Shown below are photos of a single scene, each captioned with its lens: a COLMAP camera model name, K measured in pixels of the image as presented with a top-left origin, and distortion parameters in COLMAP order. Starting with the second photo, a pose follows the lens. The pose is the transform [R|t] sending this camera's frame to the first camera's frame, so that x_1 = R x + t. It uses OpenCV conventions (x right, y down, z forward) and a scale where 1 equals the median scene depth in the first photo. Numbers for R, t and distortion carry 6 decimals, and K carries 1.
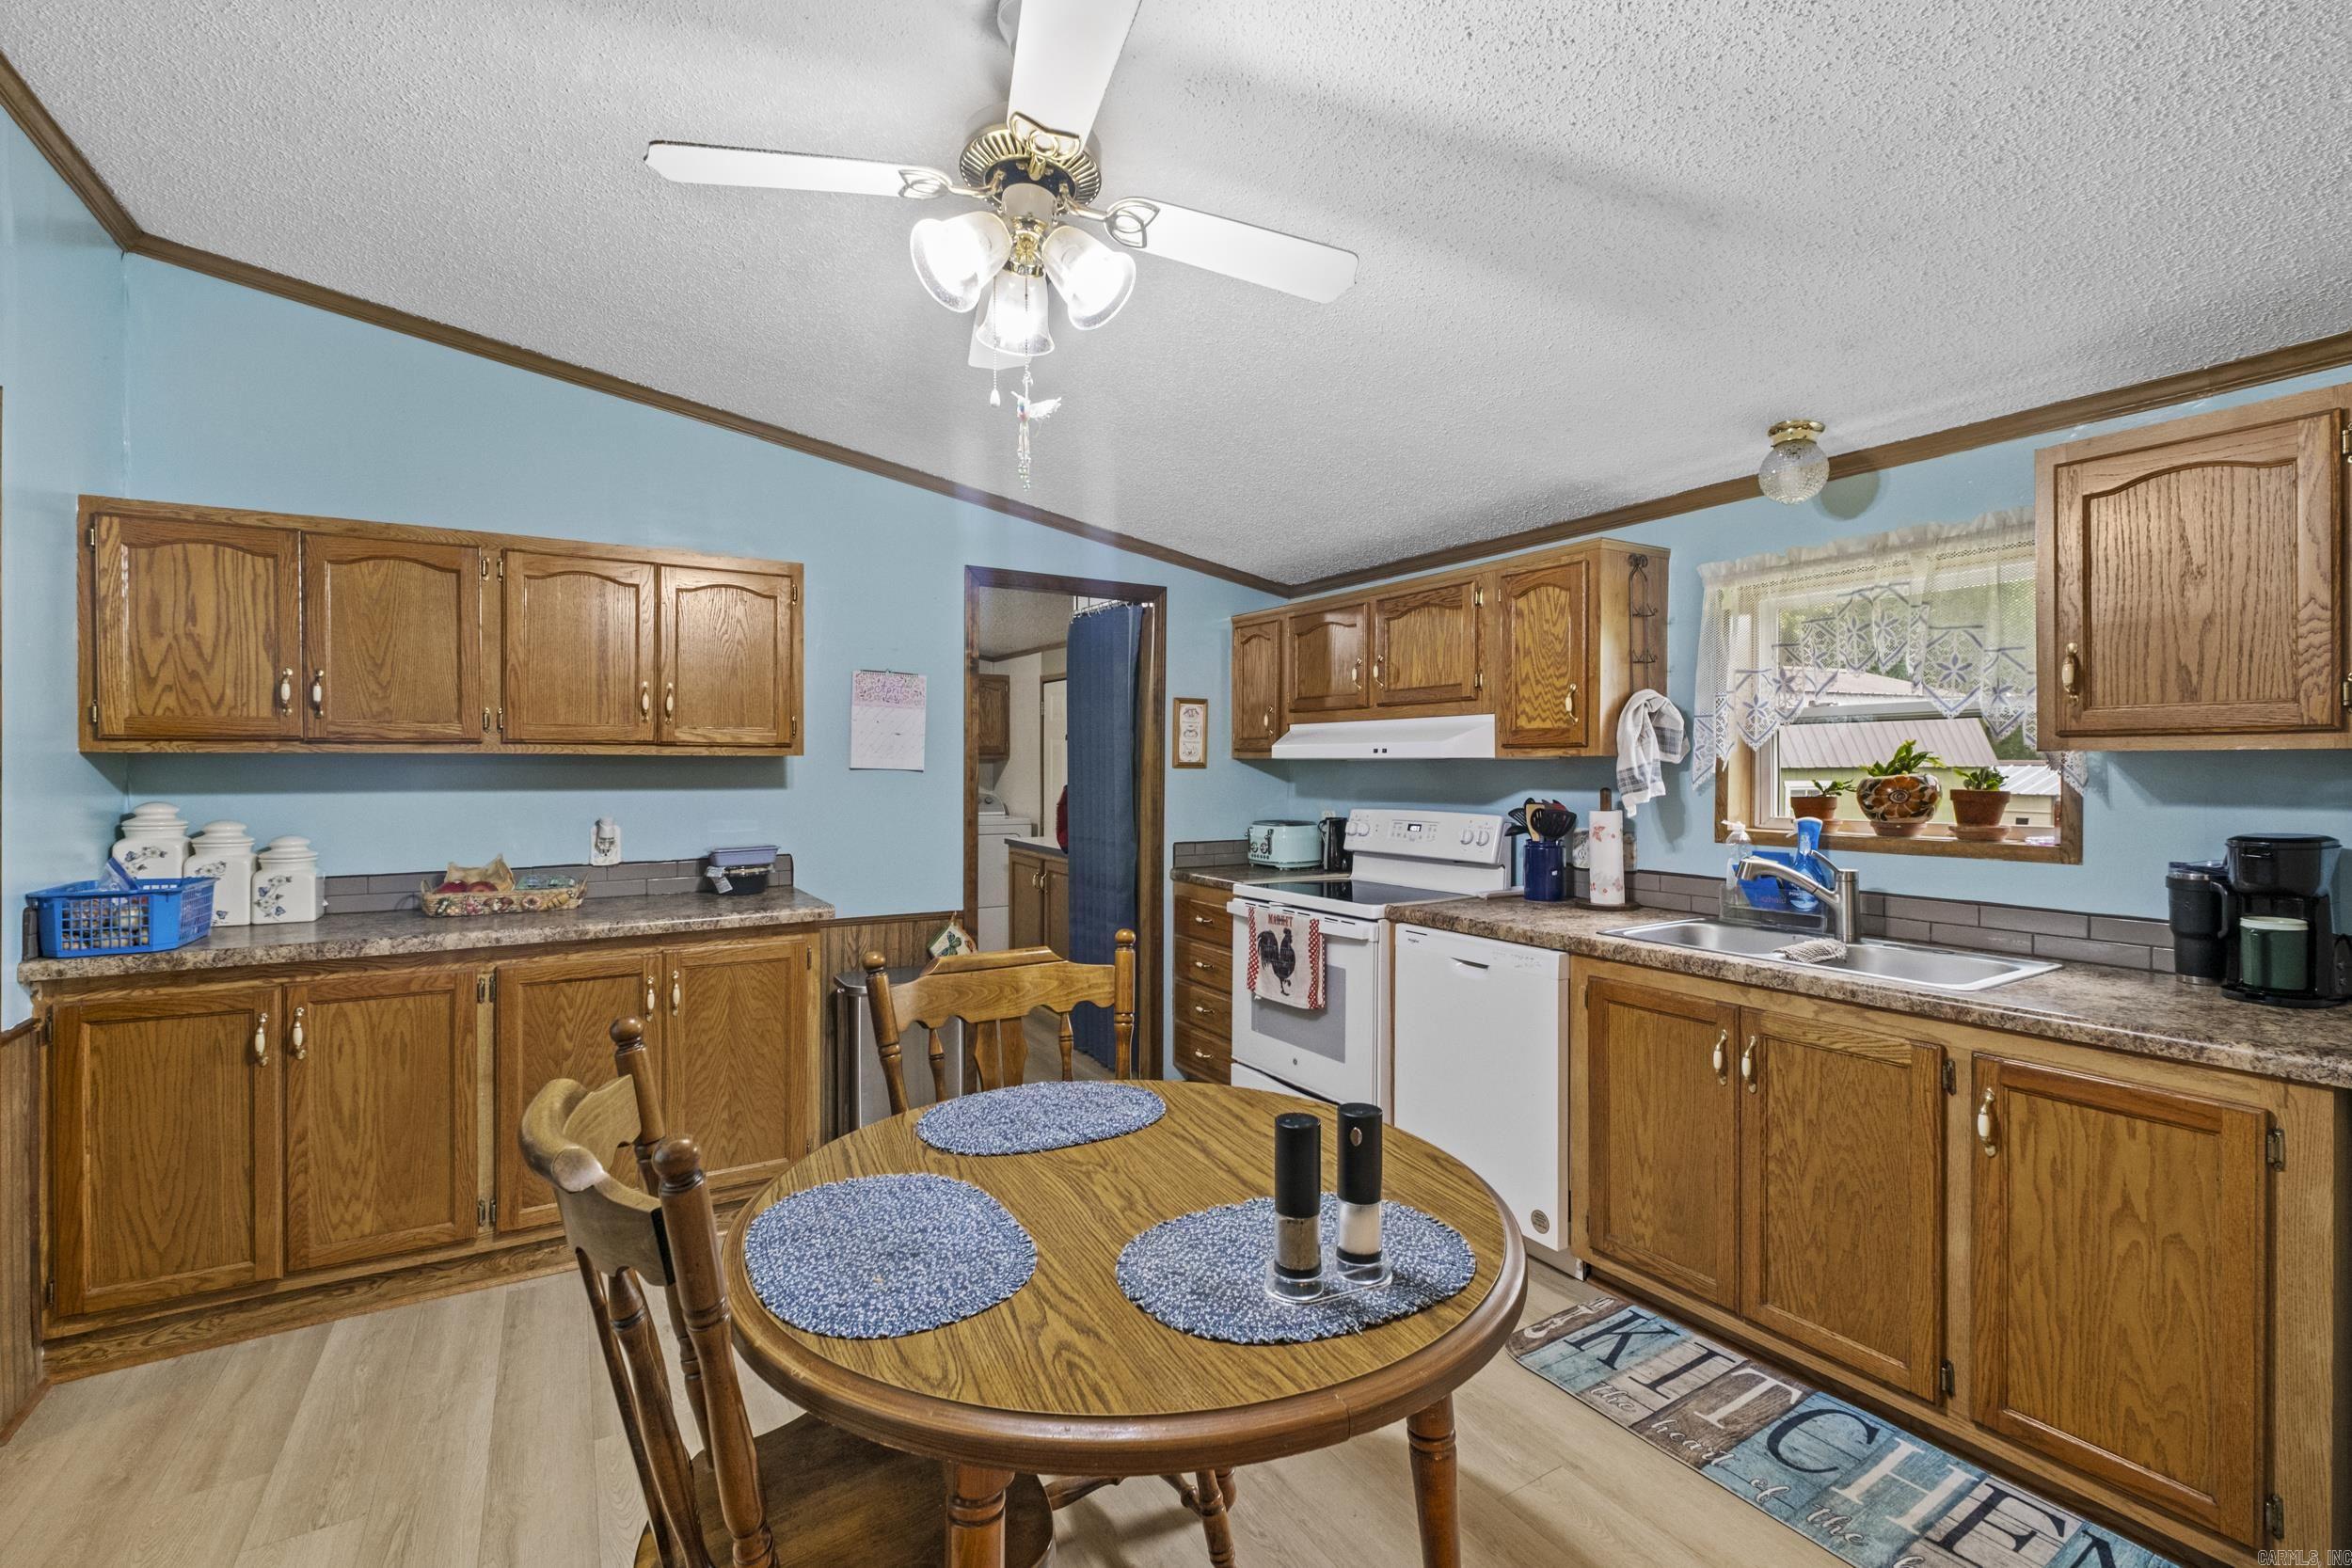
lens RADIAL K [[1026.5, 0, 1165.6], [0, 1026.5, 765.1], [0, 0, 1]] dist [-0.008723, 0.000884]
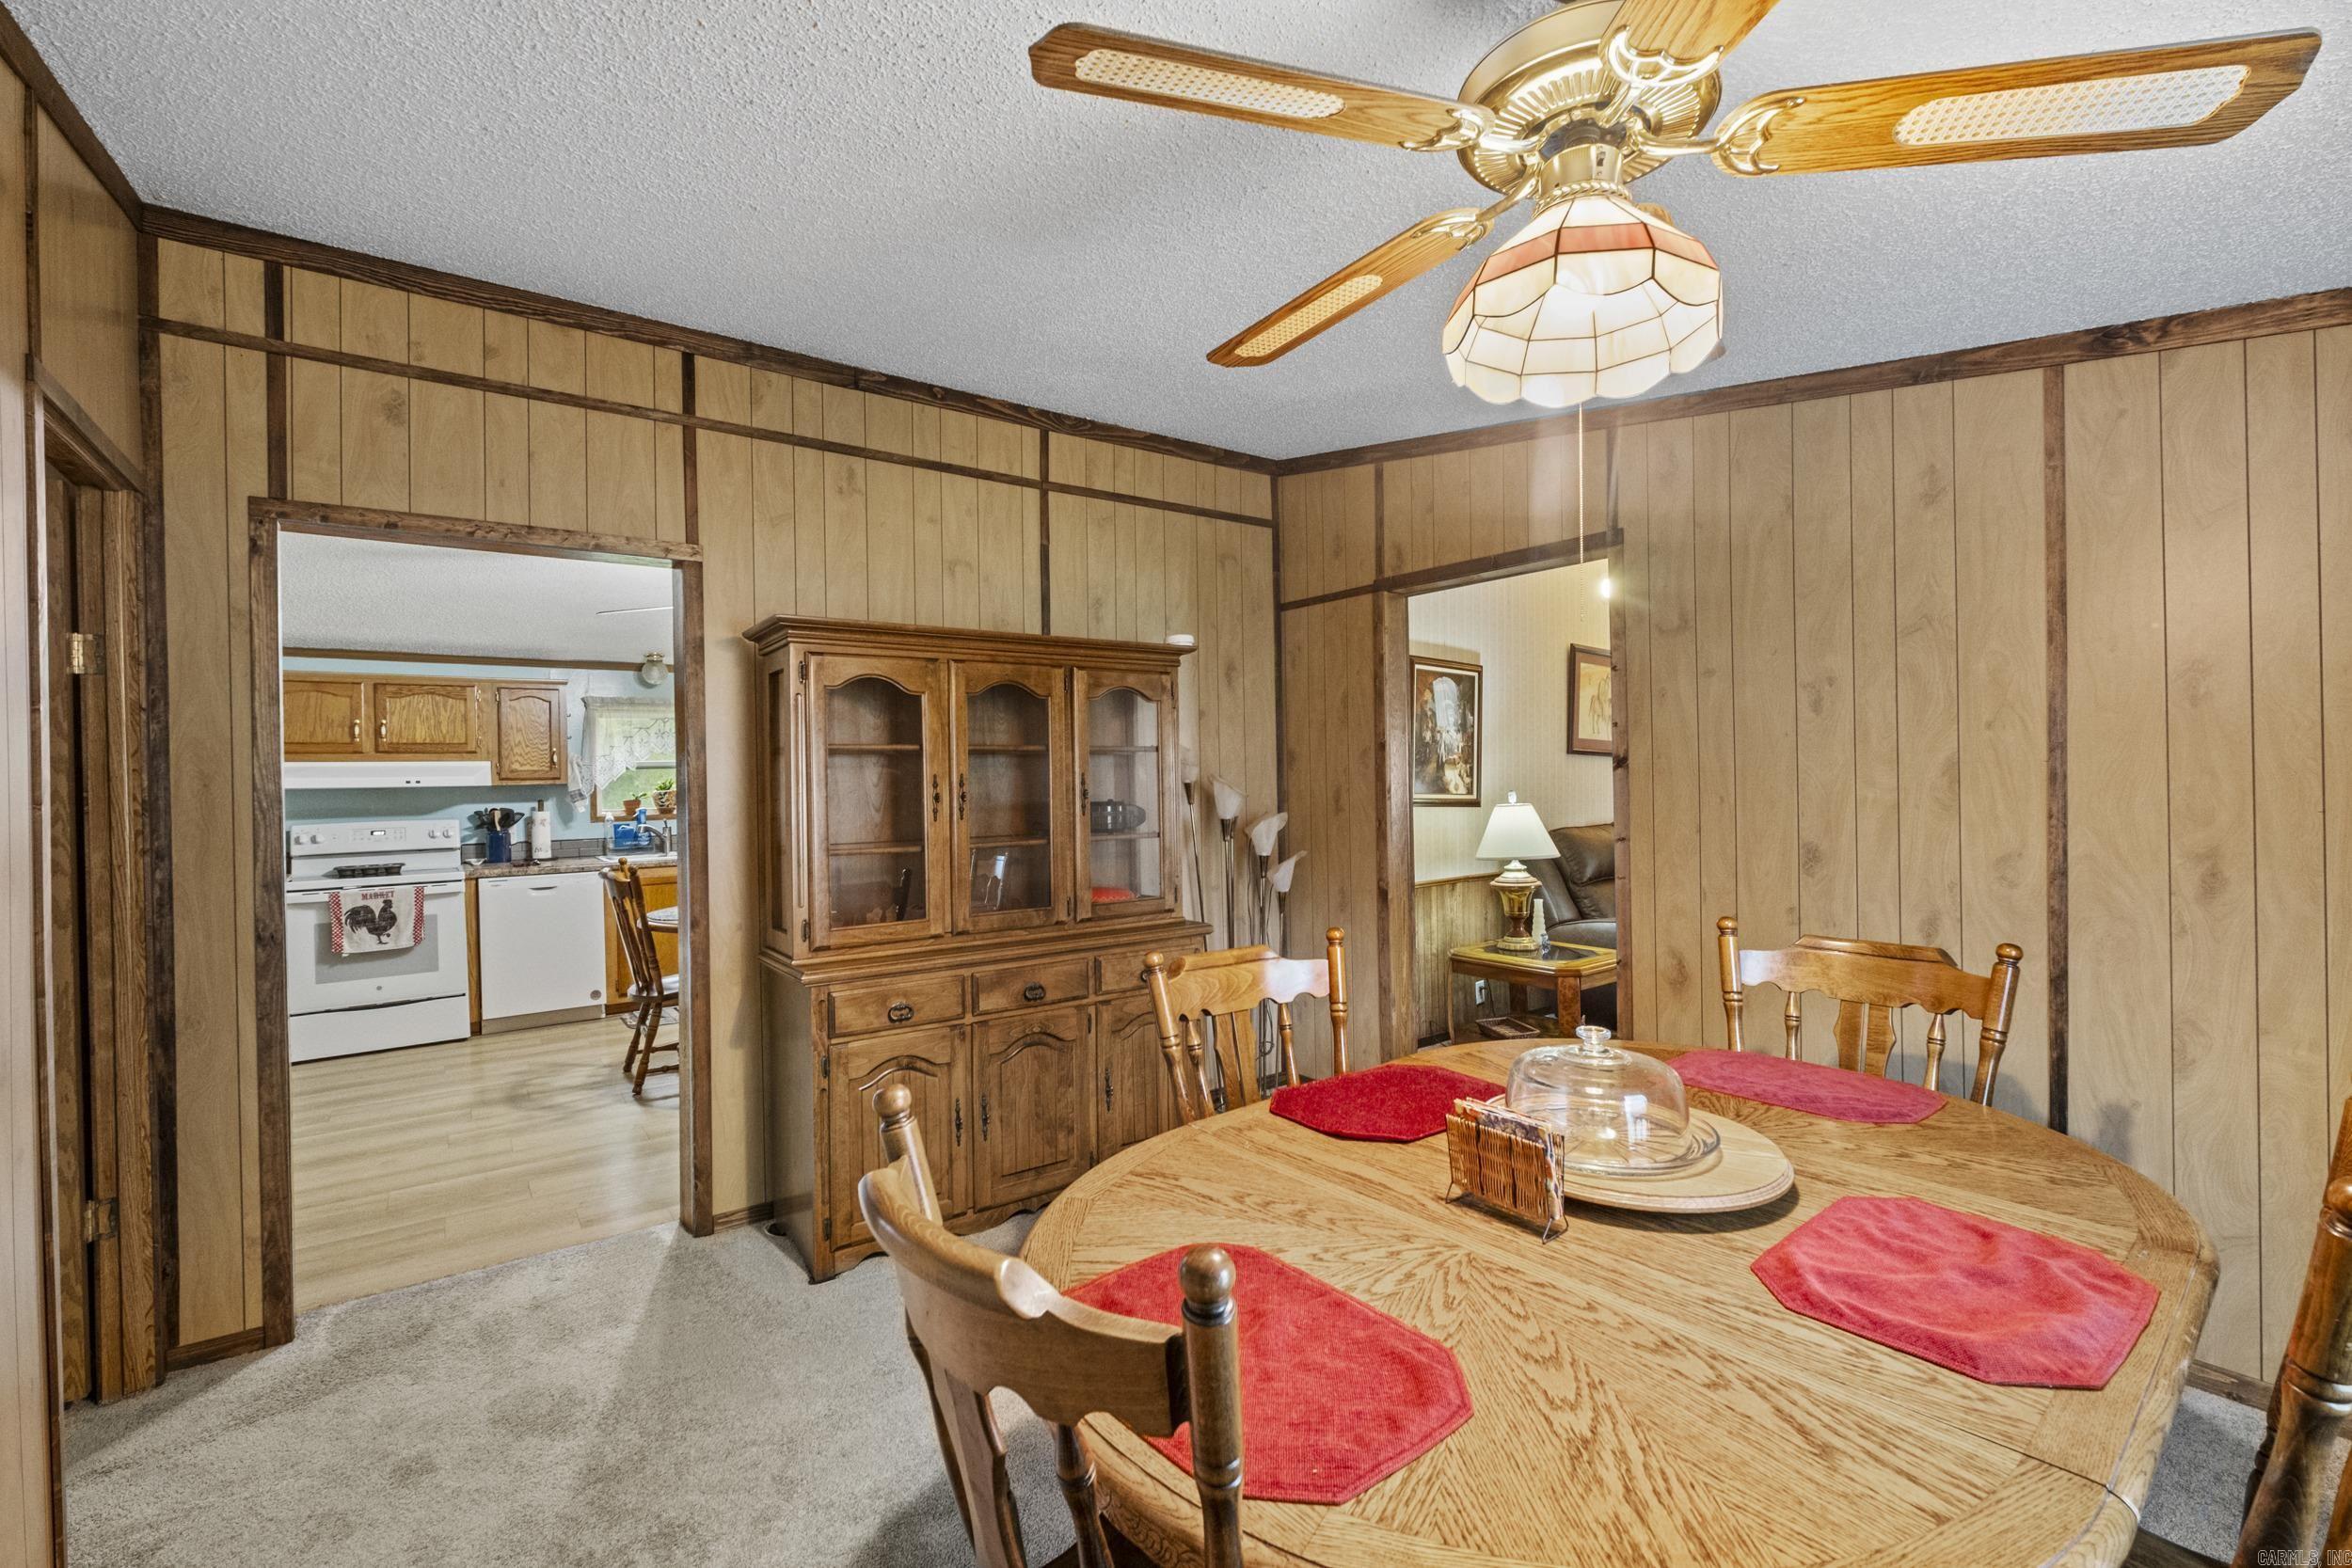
lens RADIAL K [[1026.5, 0, 1172.2], [0, 1026.5, 782.9], [0, 0, 1]] dist [-0.008723, 0.000884]
pose [[-0.090864, -0.010581, 0.995807, -1.724919], [0.017381, 0.999774, 0.012209, -0.014017], [-0.995712, 0.018417, -0.090659, -0.036633]]
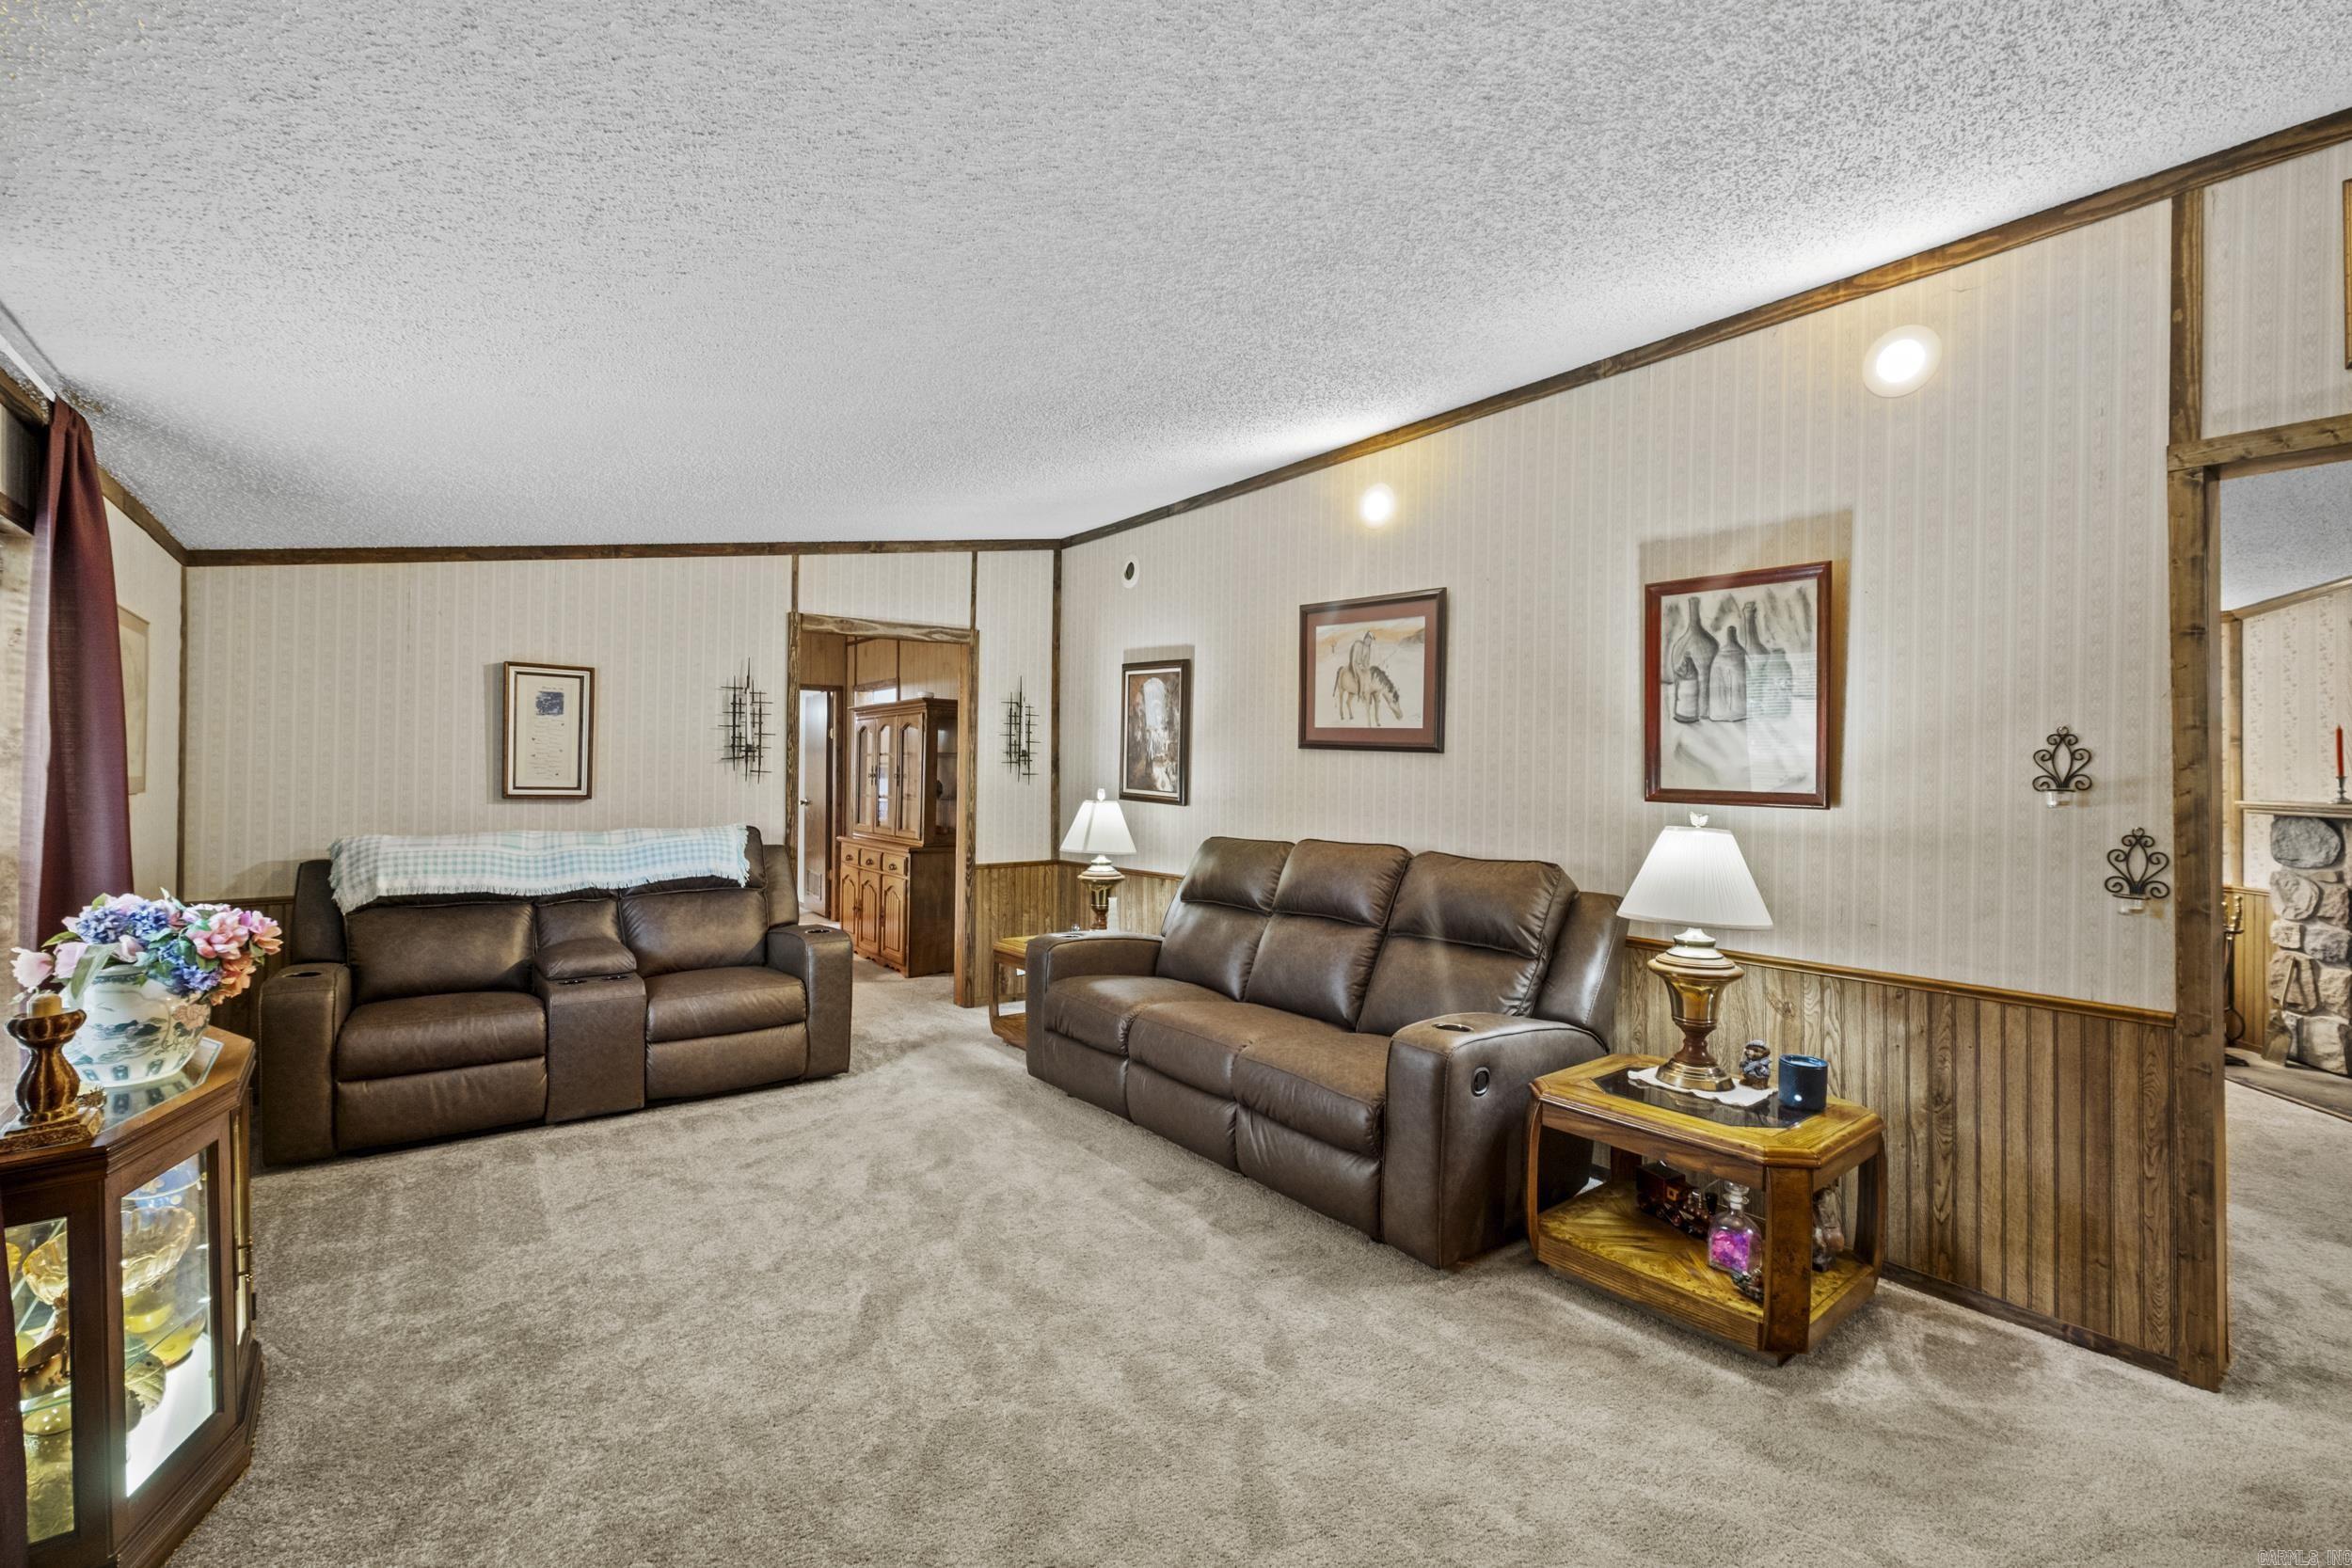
lens RADIAL K [[1026.5, 0, 1160.9], [0, 1026.5, 760.5], [0, 0, 1]] dist [-0.008723, 0.000884]
pose [[0.995309, 0.004117, 0.096657, -0.222967], [-0.003111, 0.999939, -0.010559, 0.001173], [-0.096694, 0.010209, 0.995262, -2.425507]]
